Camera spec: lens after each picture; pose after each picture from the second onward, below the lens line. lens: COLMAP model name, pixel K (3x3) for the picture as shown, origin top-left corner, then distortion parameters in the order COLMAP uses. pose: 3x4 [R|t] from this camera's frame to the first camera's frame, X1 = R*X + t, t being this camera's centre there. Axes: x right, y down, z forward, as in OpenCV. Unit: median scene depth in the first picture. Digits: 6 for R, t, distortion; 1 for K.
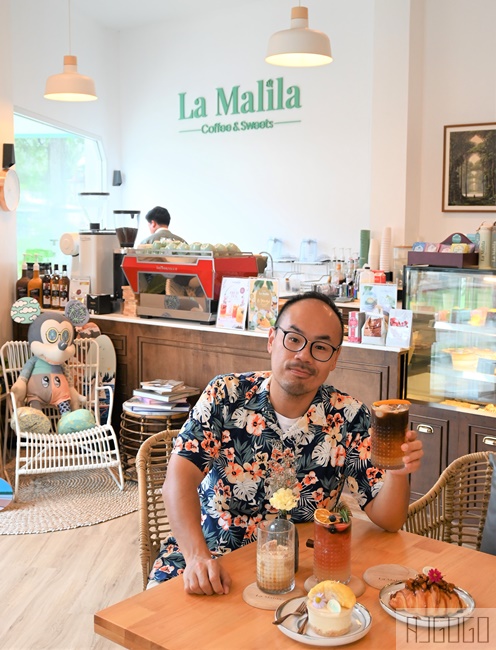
lens RADIAL K [[825.6, 0, 242.2], [0, 825.6, 307.3], [0, 0, 1]] dist [-0.013226, 0.000000]
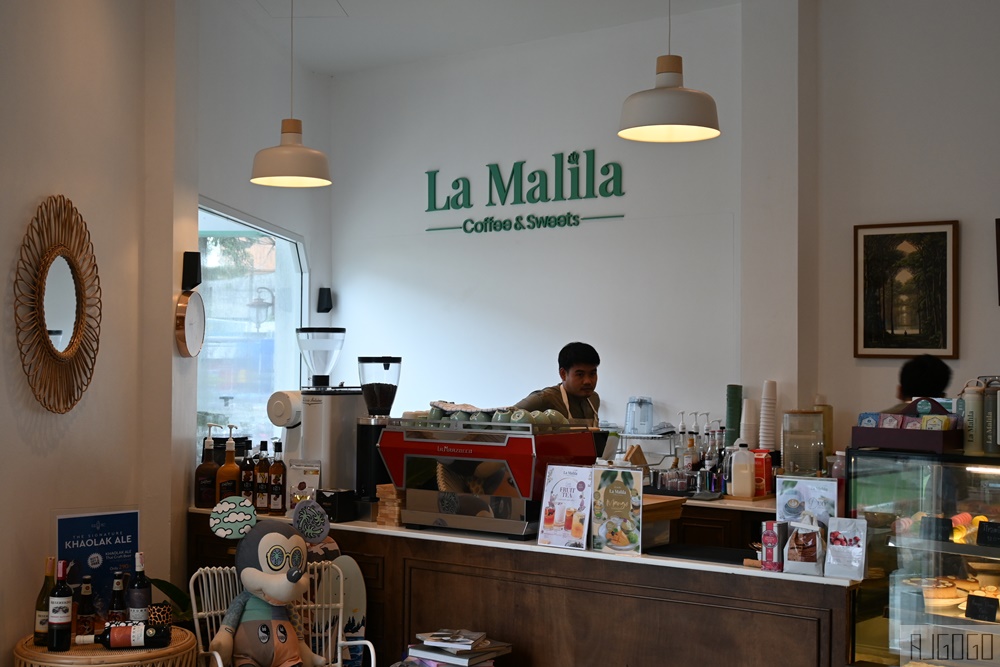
lens RADIAL K [[1315.3, 0, 489.4], [0, 1315.3, 334.1], [0, 0, 1]] dist [-0.017750, 0.000000]
pose [[0.999696, 0.002297, 0.024567, -0.093750], [0.000700, 0.992620, -0.121268, -0.013704], [-0.024664, 0.121248, 0.992316, -0.014735]]
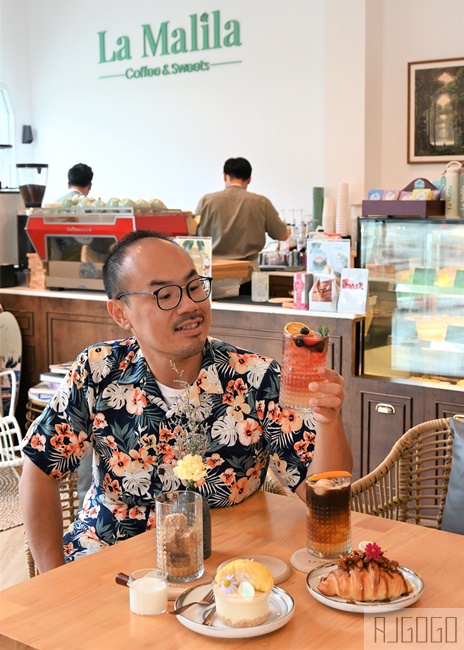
lens RADIAL K [[959.3, 0, 223.8], [0, 959.3, 301.0], [0, 0, 1]] dist [-0.004427, 0.000000]
pose [[0.999151, -0.018780, 0.036660, 0.019110], [0.018610, 0.999814, 0.004988, 0.024241], [-0.036746, -0.004302, 0.999315, 0.021850]]
